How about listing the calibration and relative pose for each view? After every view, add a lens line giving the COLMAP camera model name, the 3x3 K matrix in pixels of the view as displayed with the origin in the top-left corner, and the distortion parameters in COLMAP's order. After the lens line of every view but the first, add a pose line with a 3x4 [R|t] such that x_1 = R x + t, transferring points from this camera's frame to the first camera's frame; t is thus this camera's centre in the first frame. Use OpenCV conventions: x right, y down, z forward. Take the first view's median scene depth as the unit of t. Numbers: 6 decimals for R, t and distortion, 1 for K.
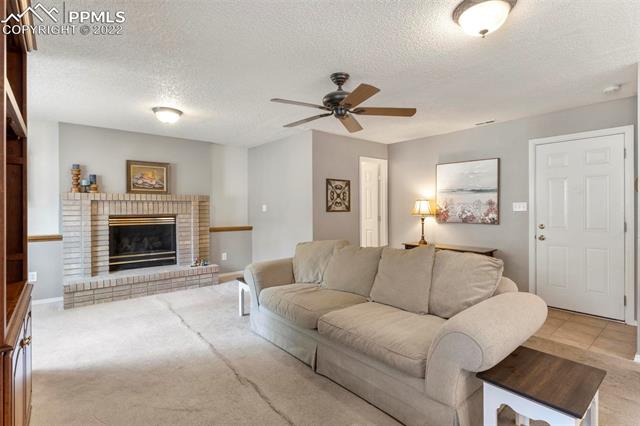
lens RADIAL K [[316.0, 0, 319.6], [0, 316.0, 205.0], [0, 0, 1]] dist [0.001417, 0.000220]
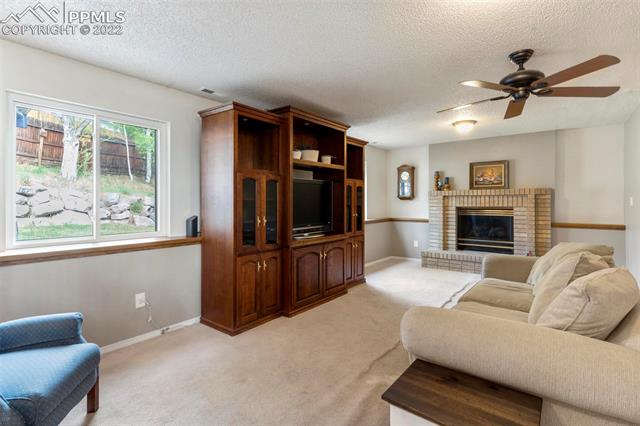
lens RADIAL K [[316.0, 0, 319.6], [0, 316.0, 205.0], [0, 0, 1]] dist [0.001417, 0.000220]
pose [[0.213880, 0.012358, -0.976782, 0.482786], [0.010769, 0.999829, 0.015008, -0.001315], [0.976801, -0.013729, 0.213710, 0.149554]]
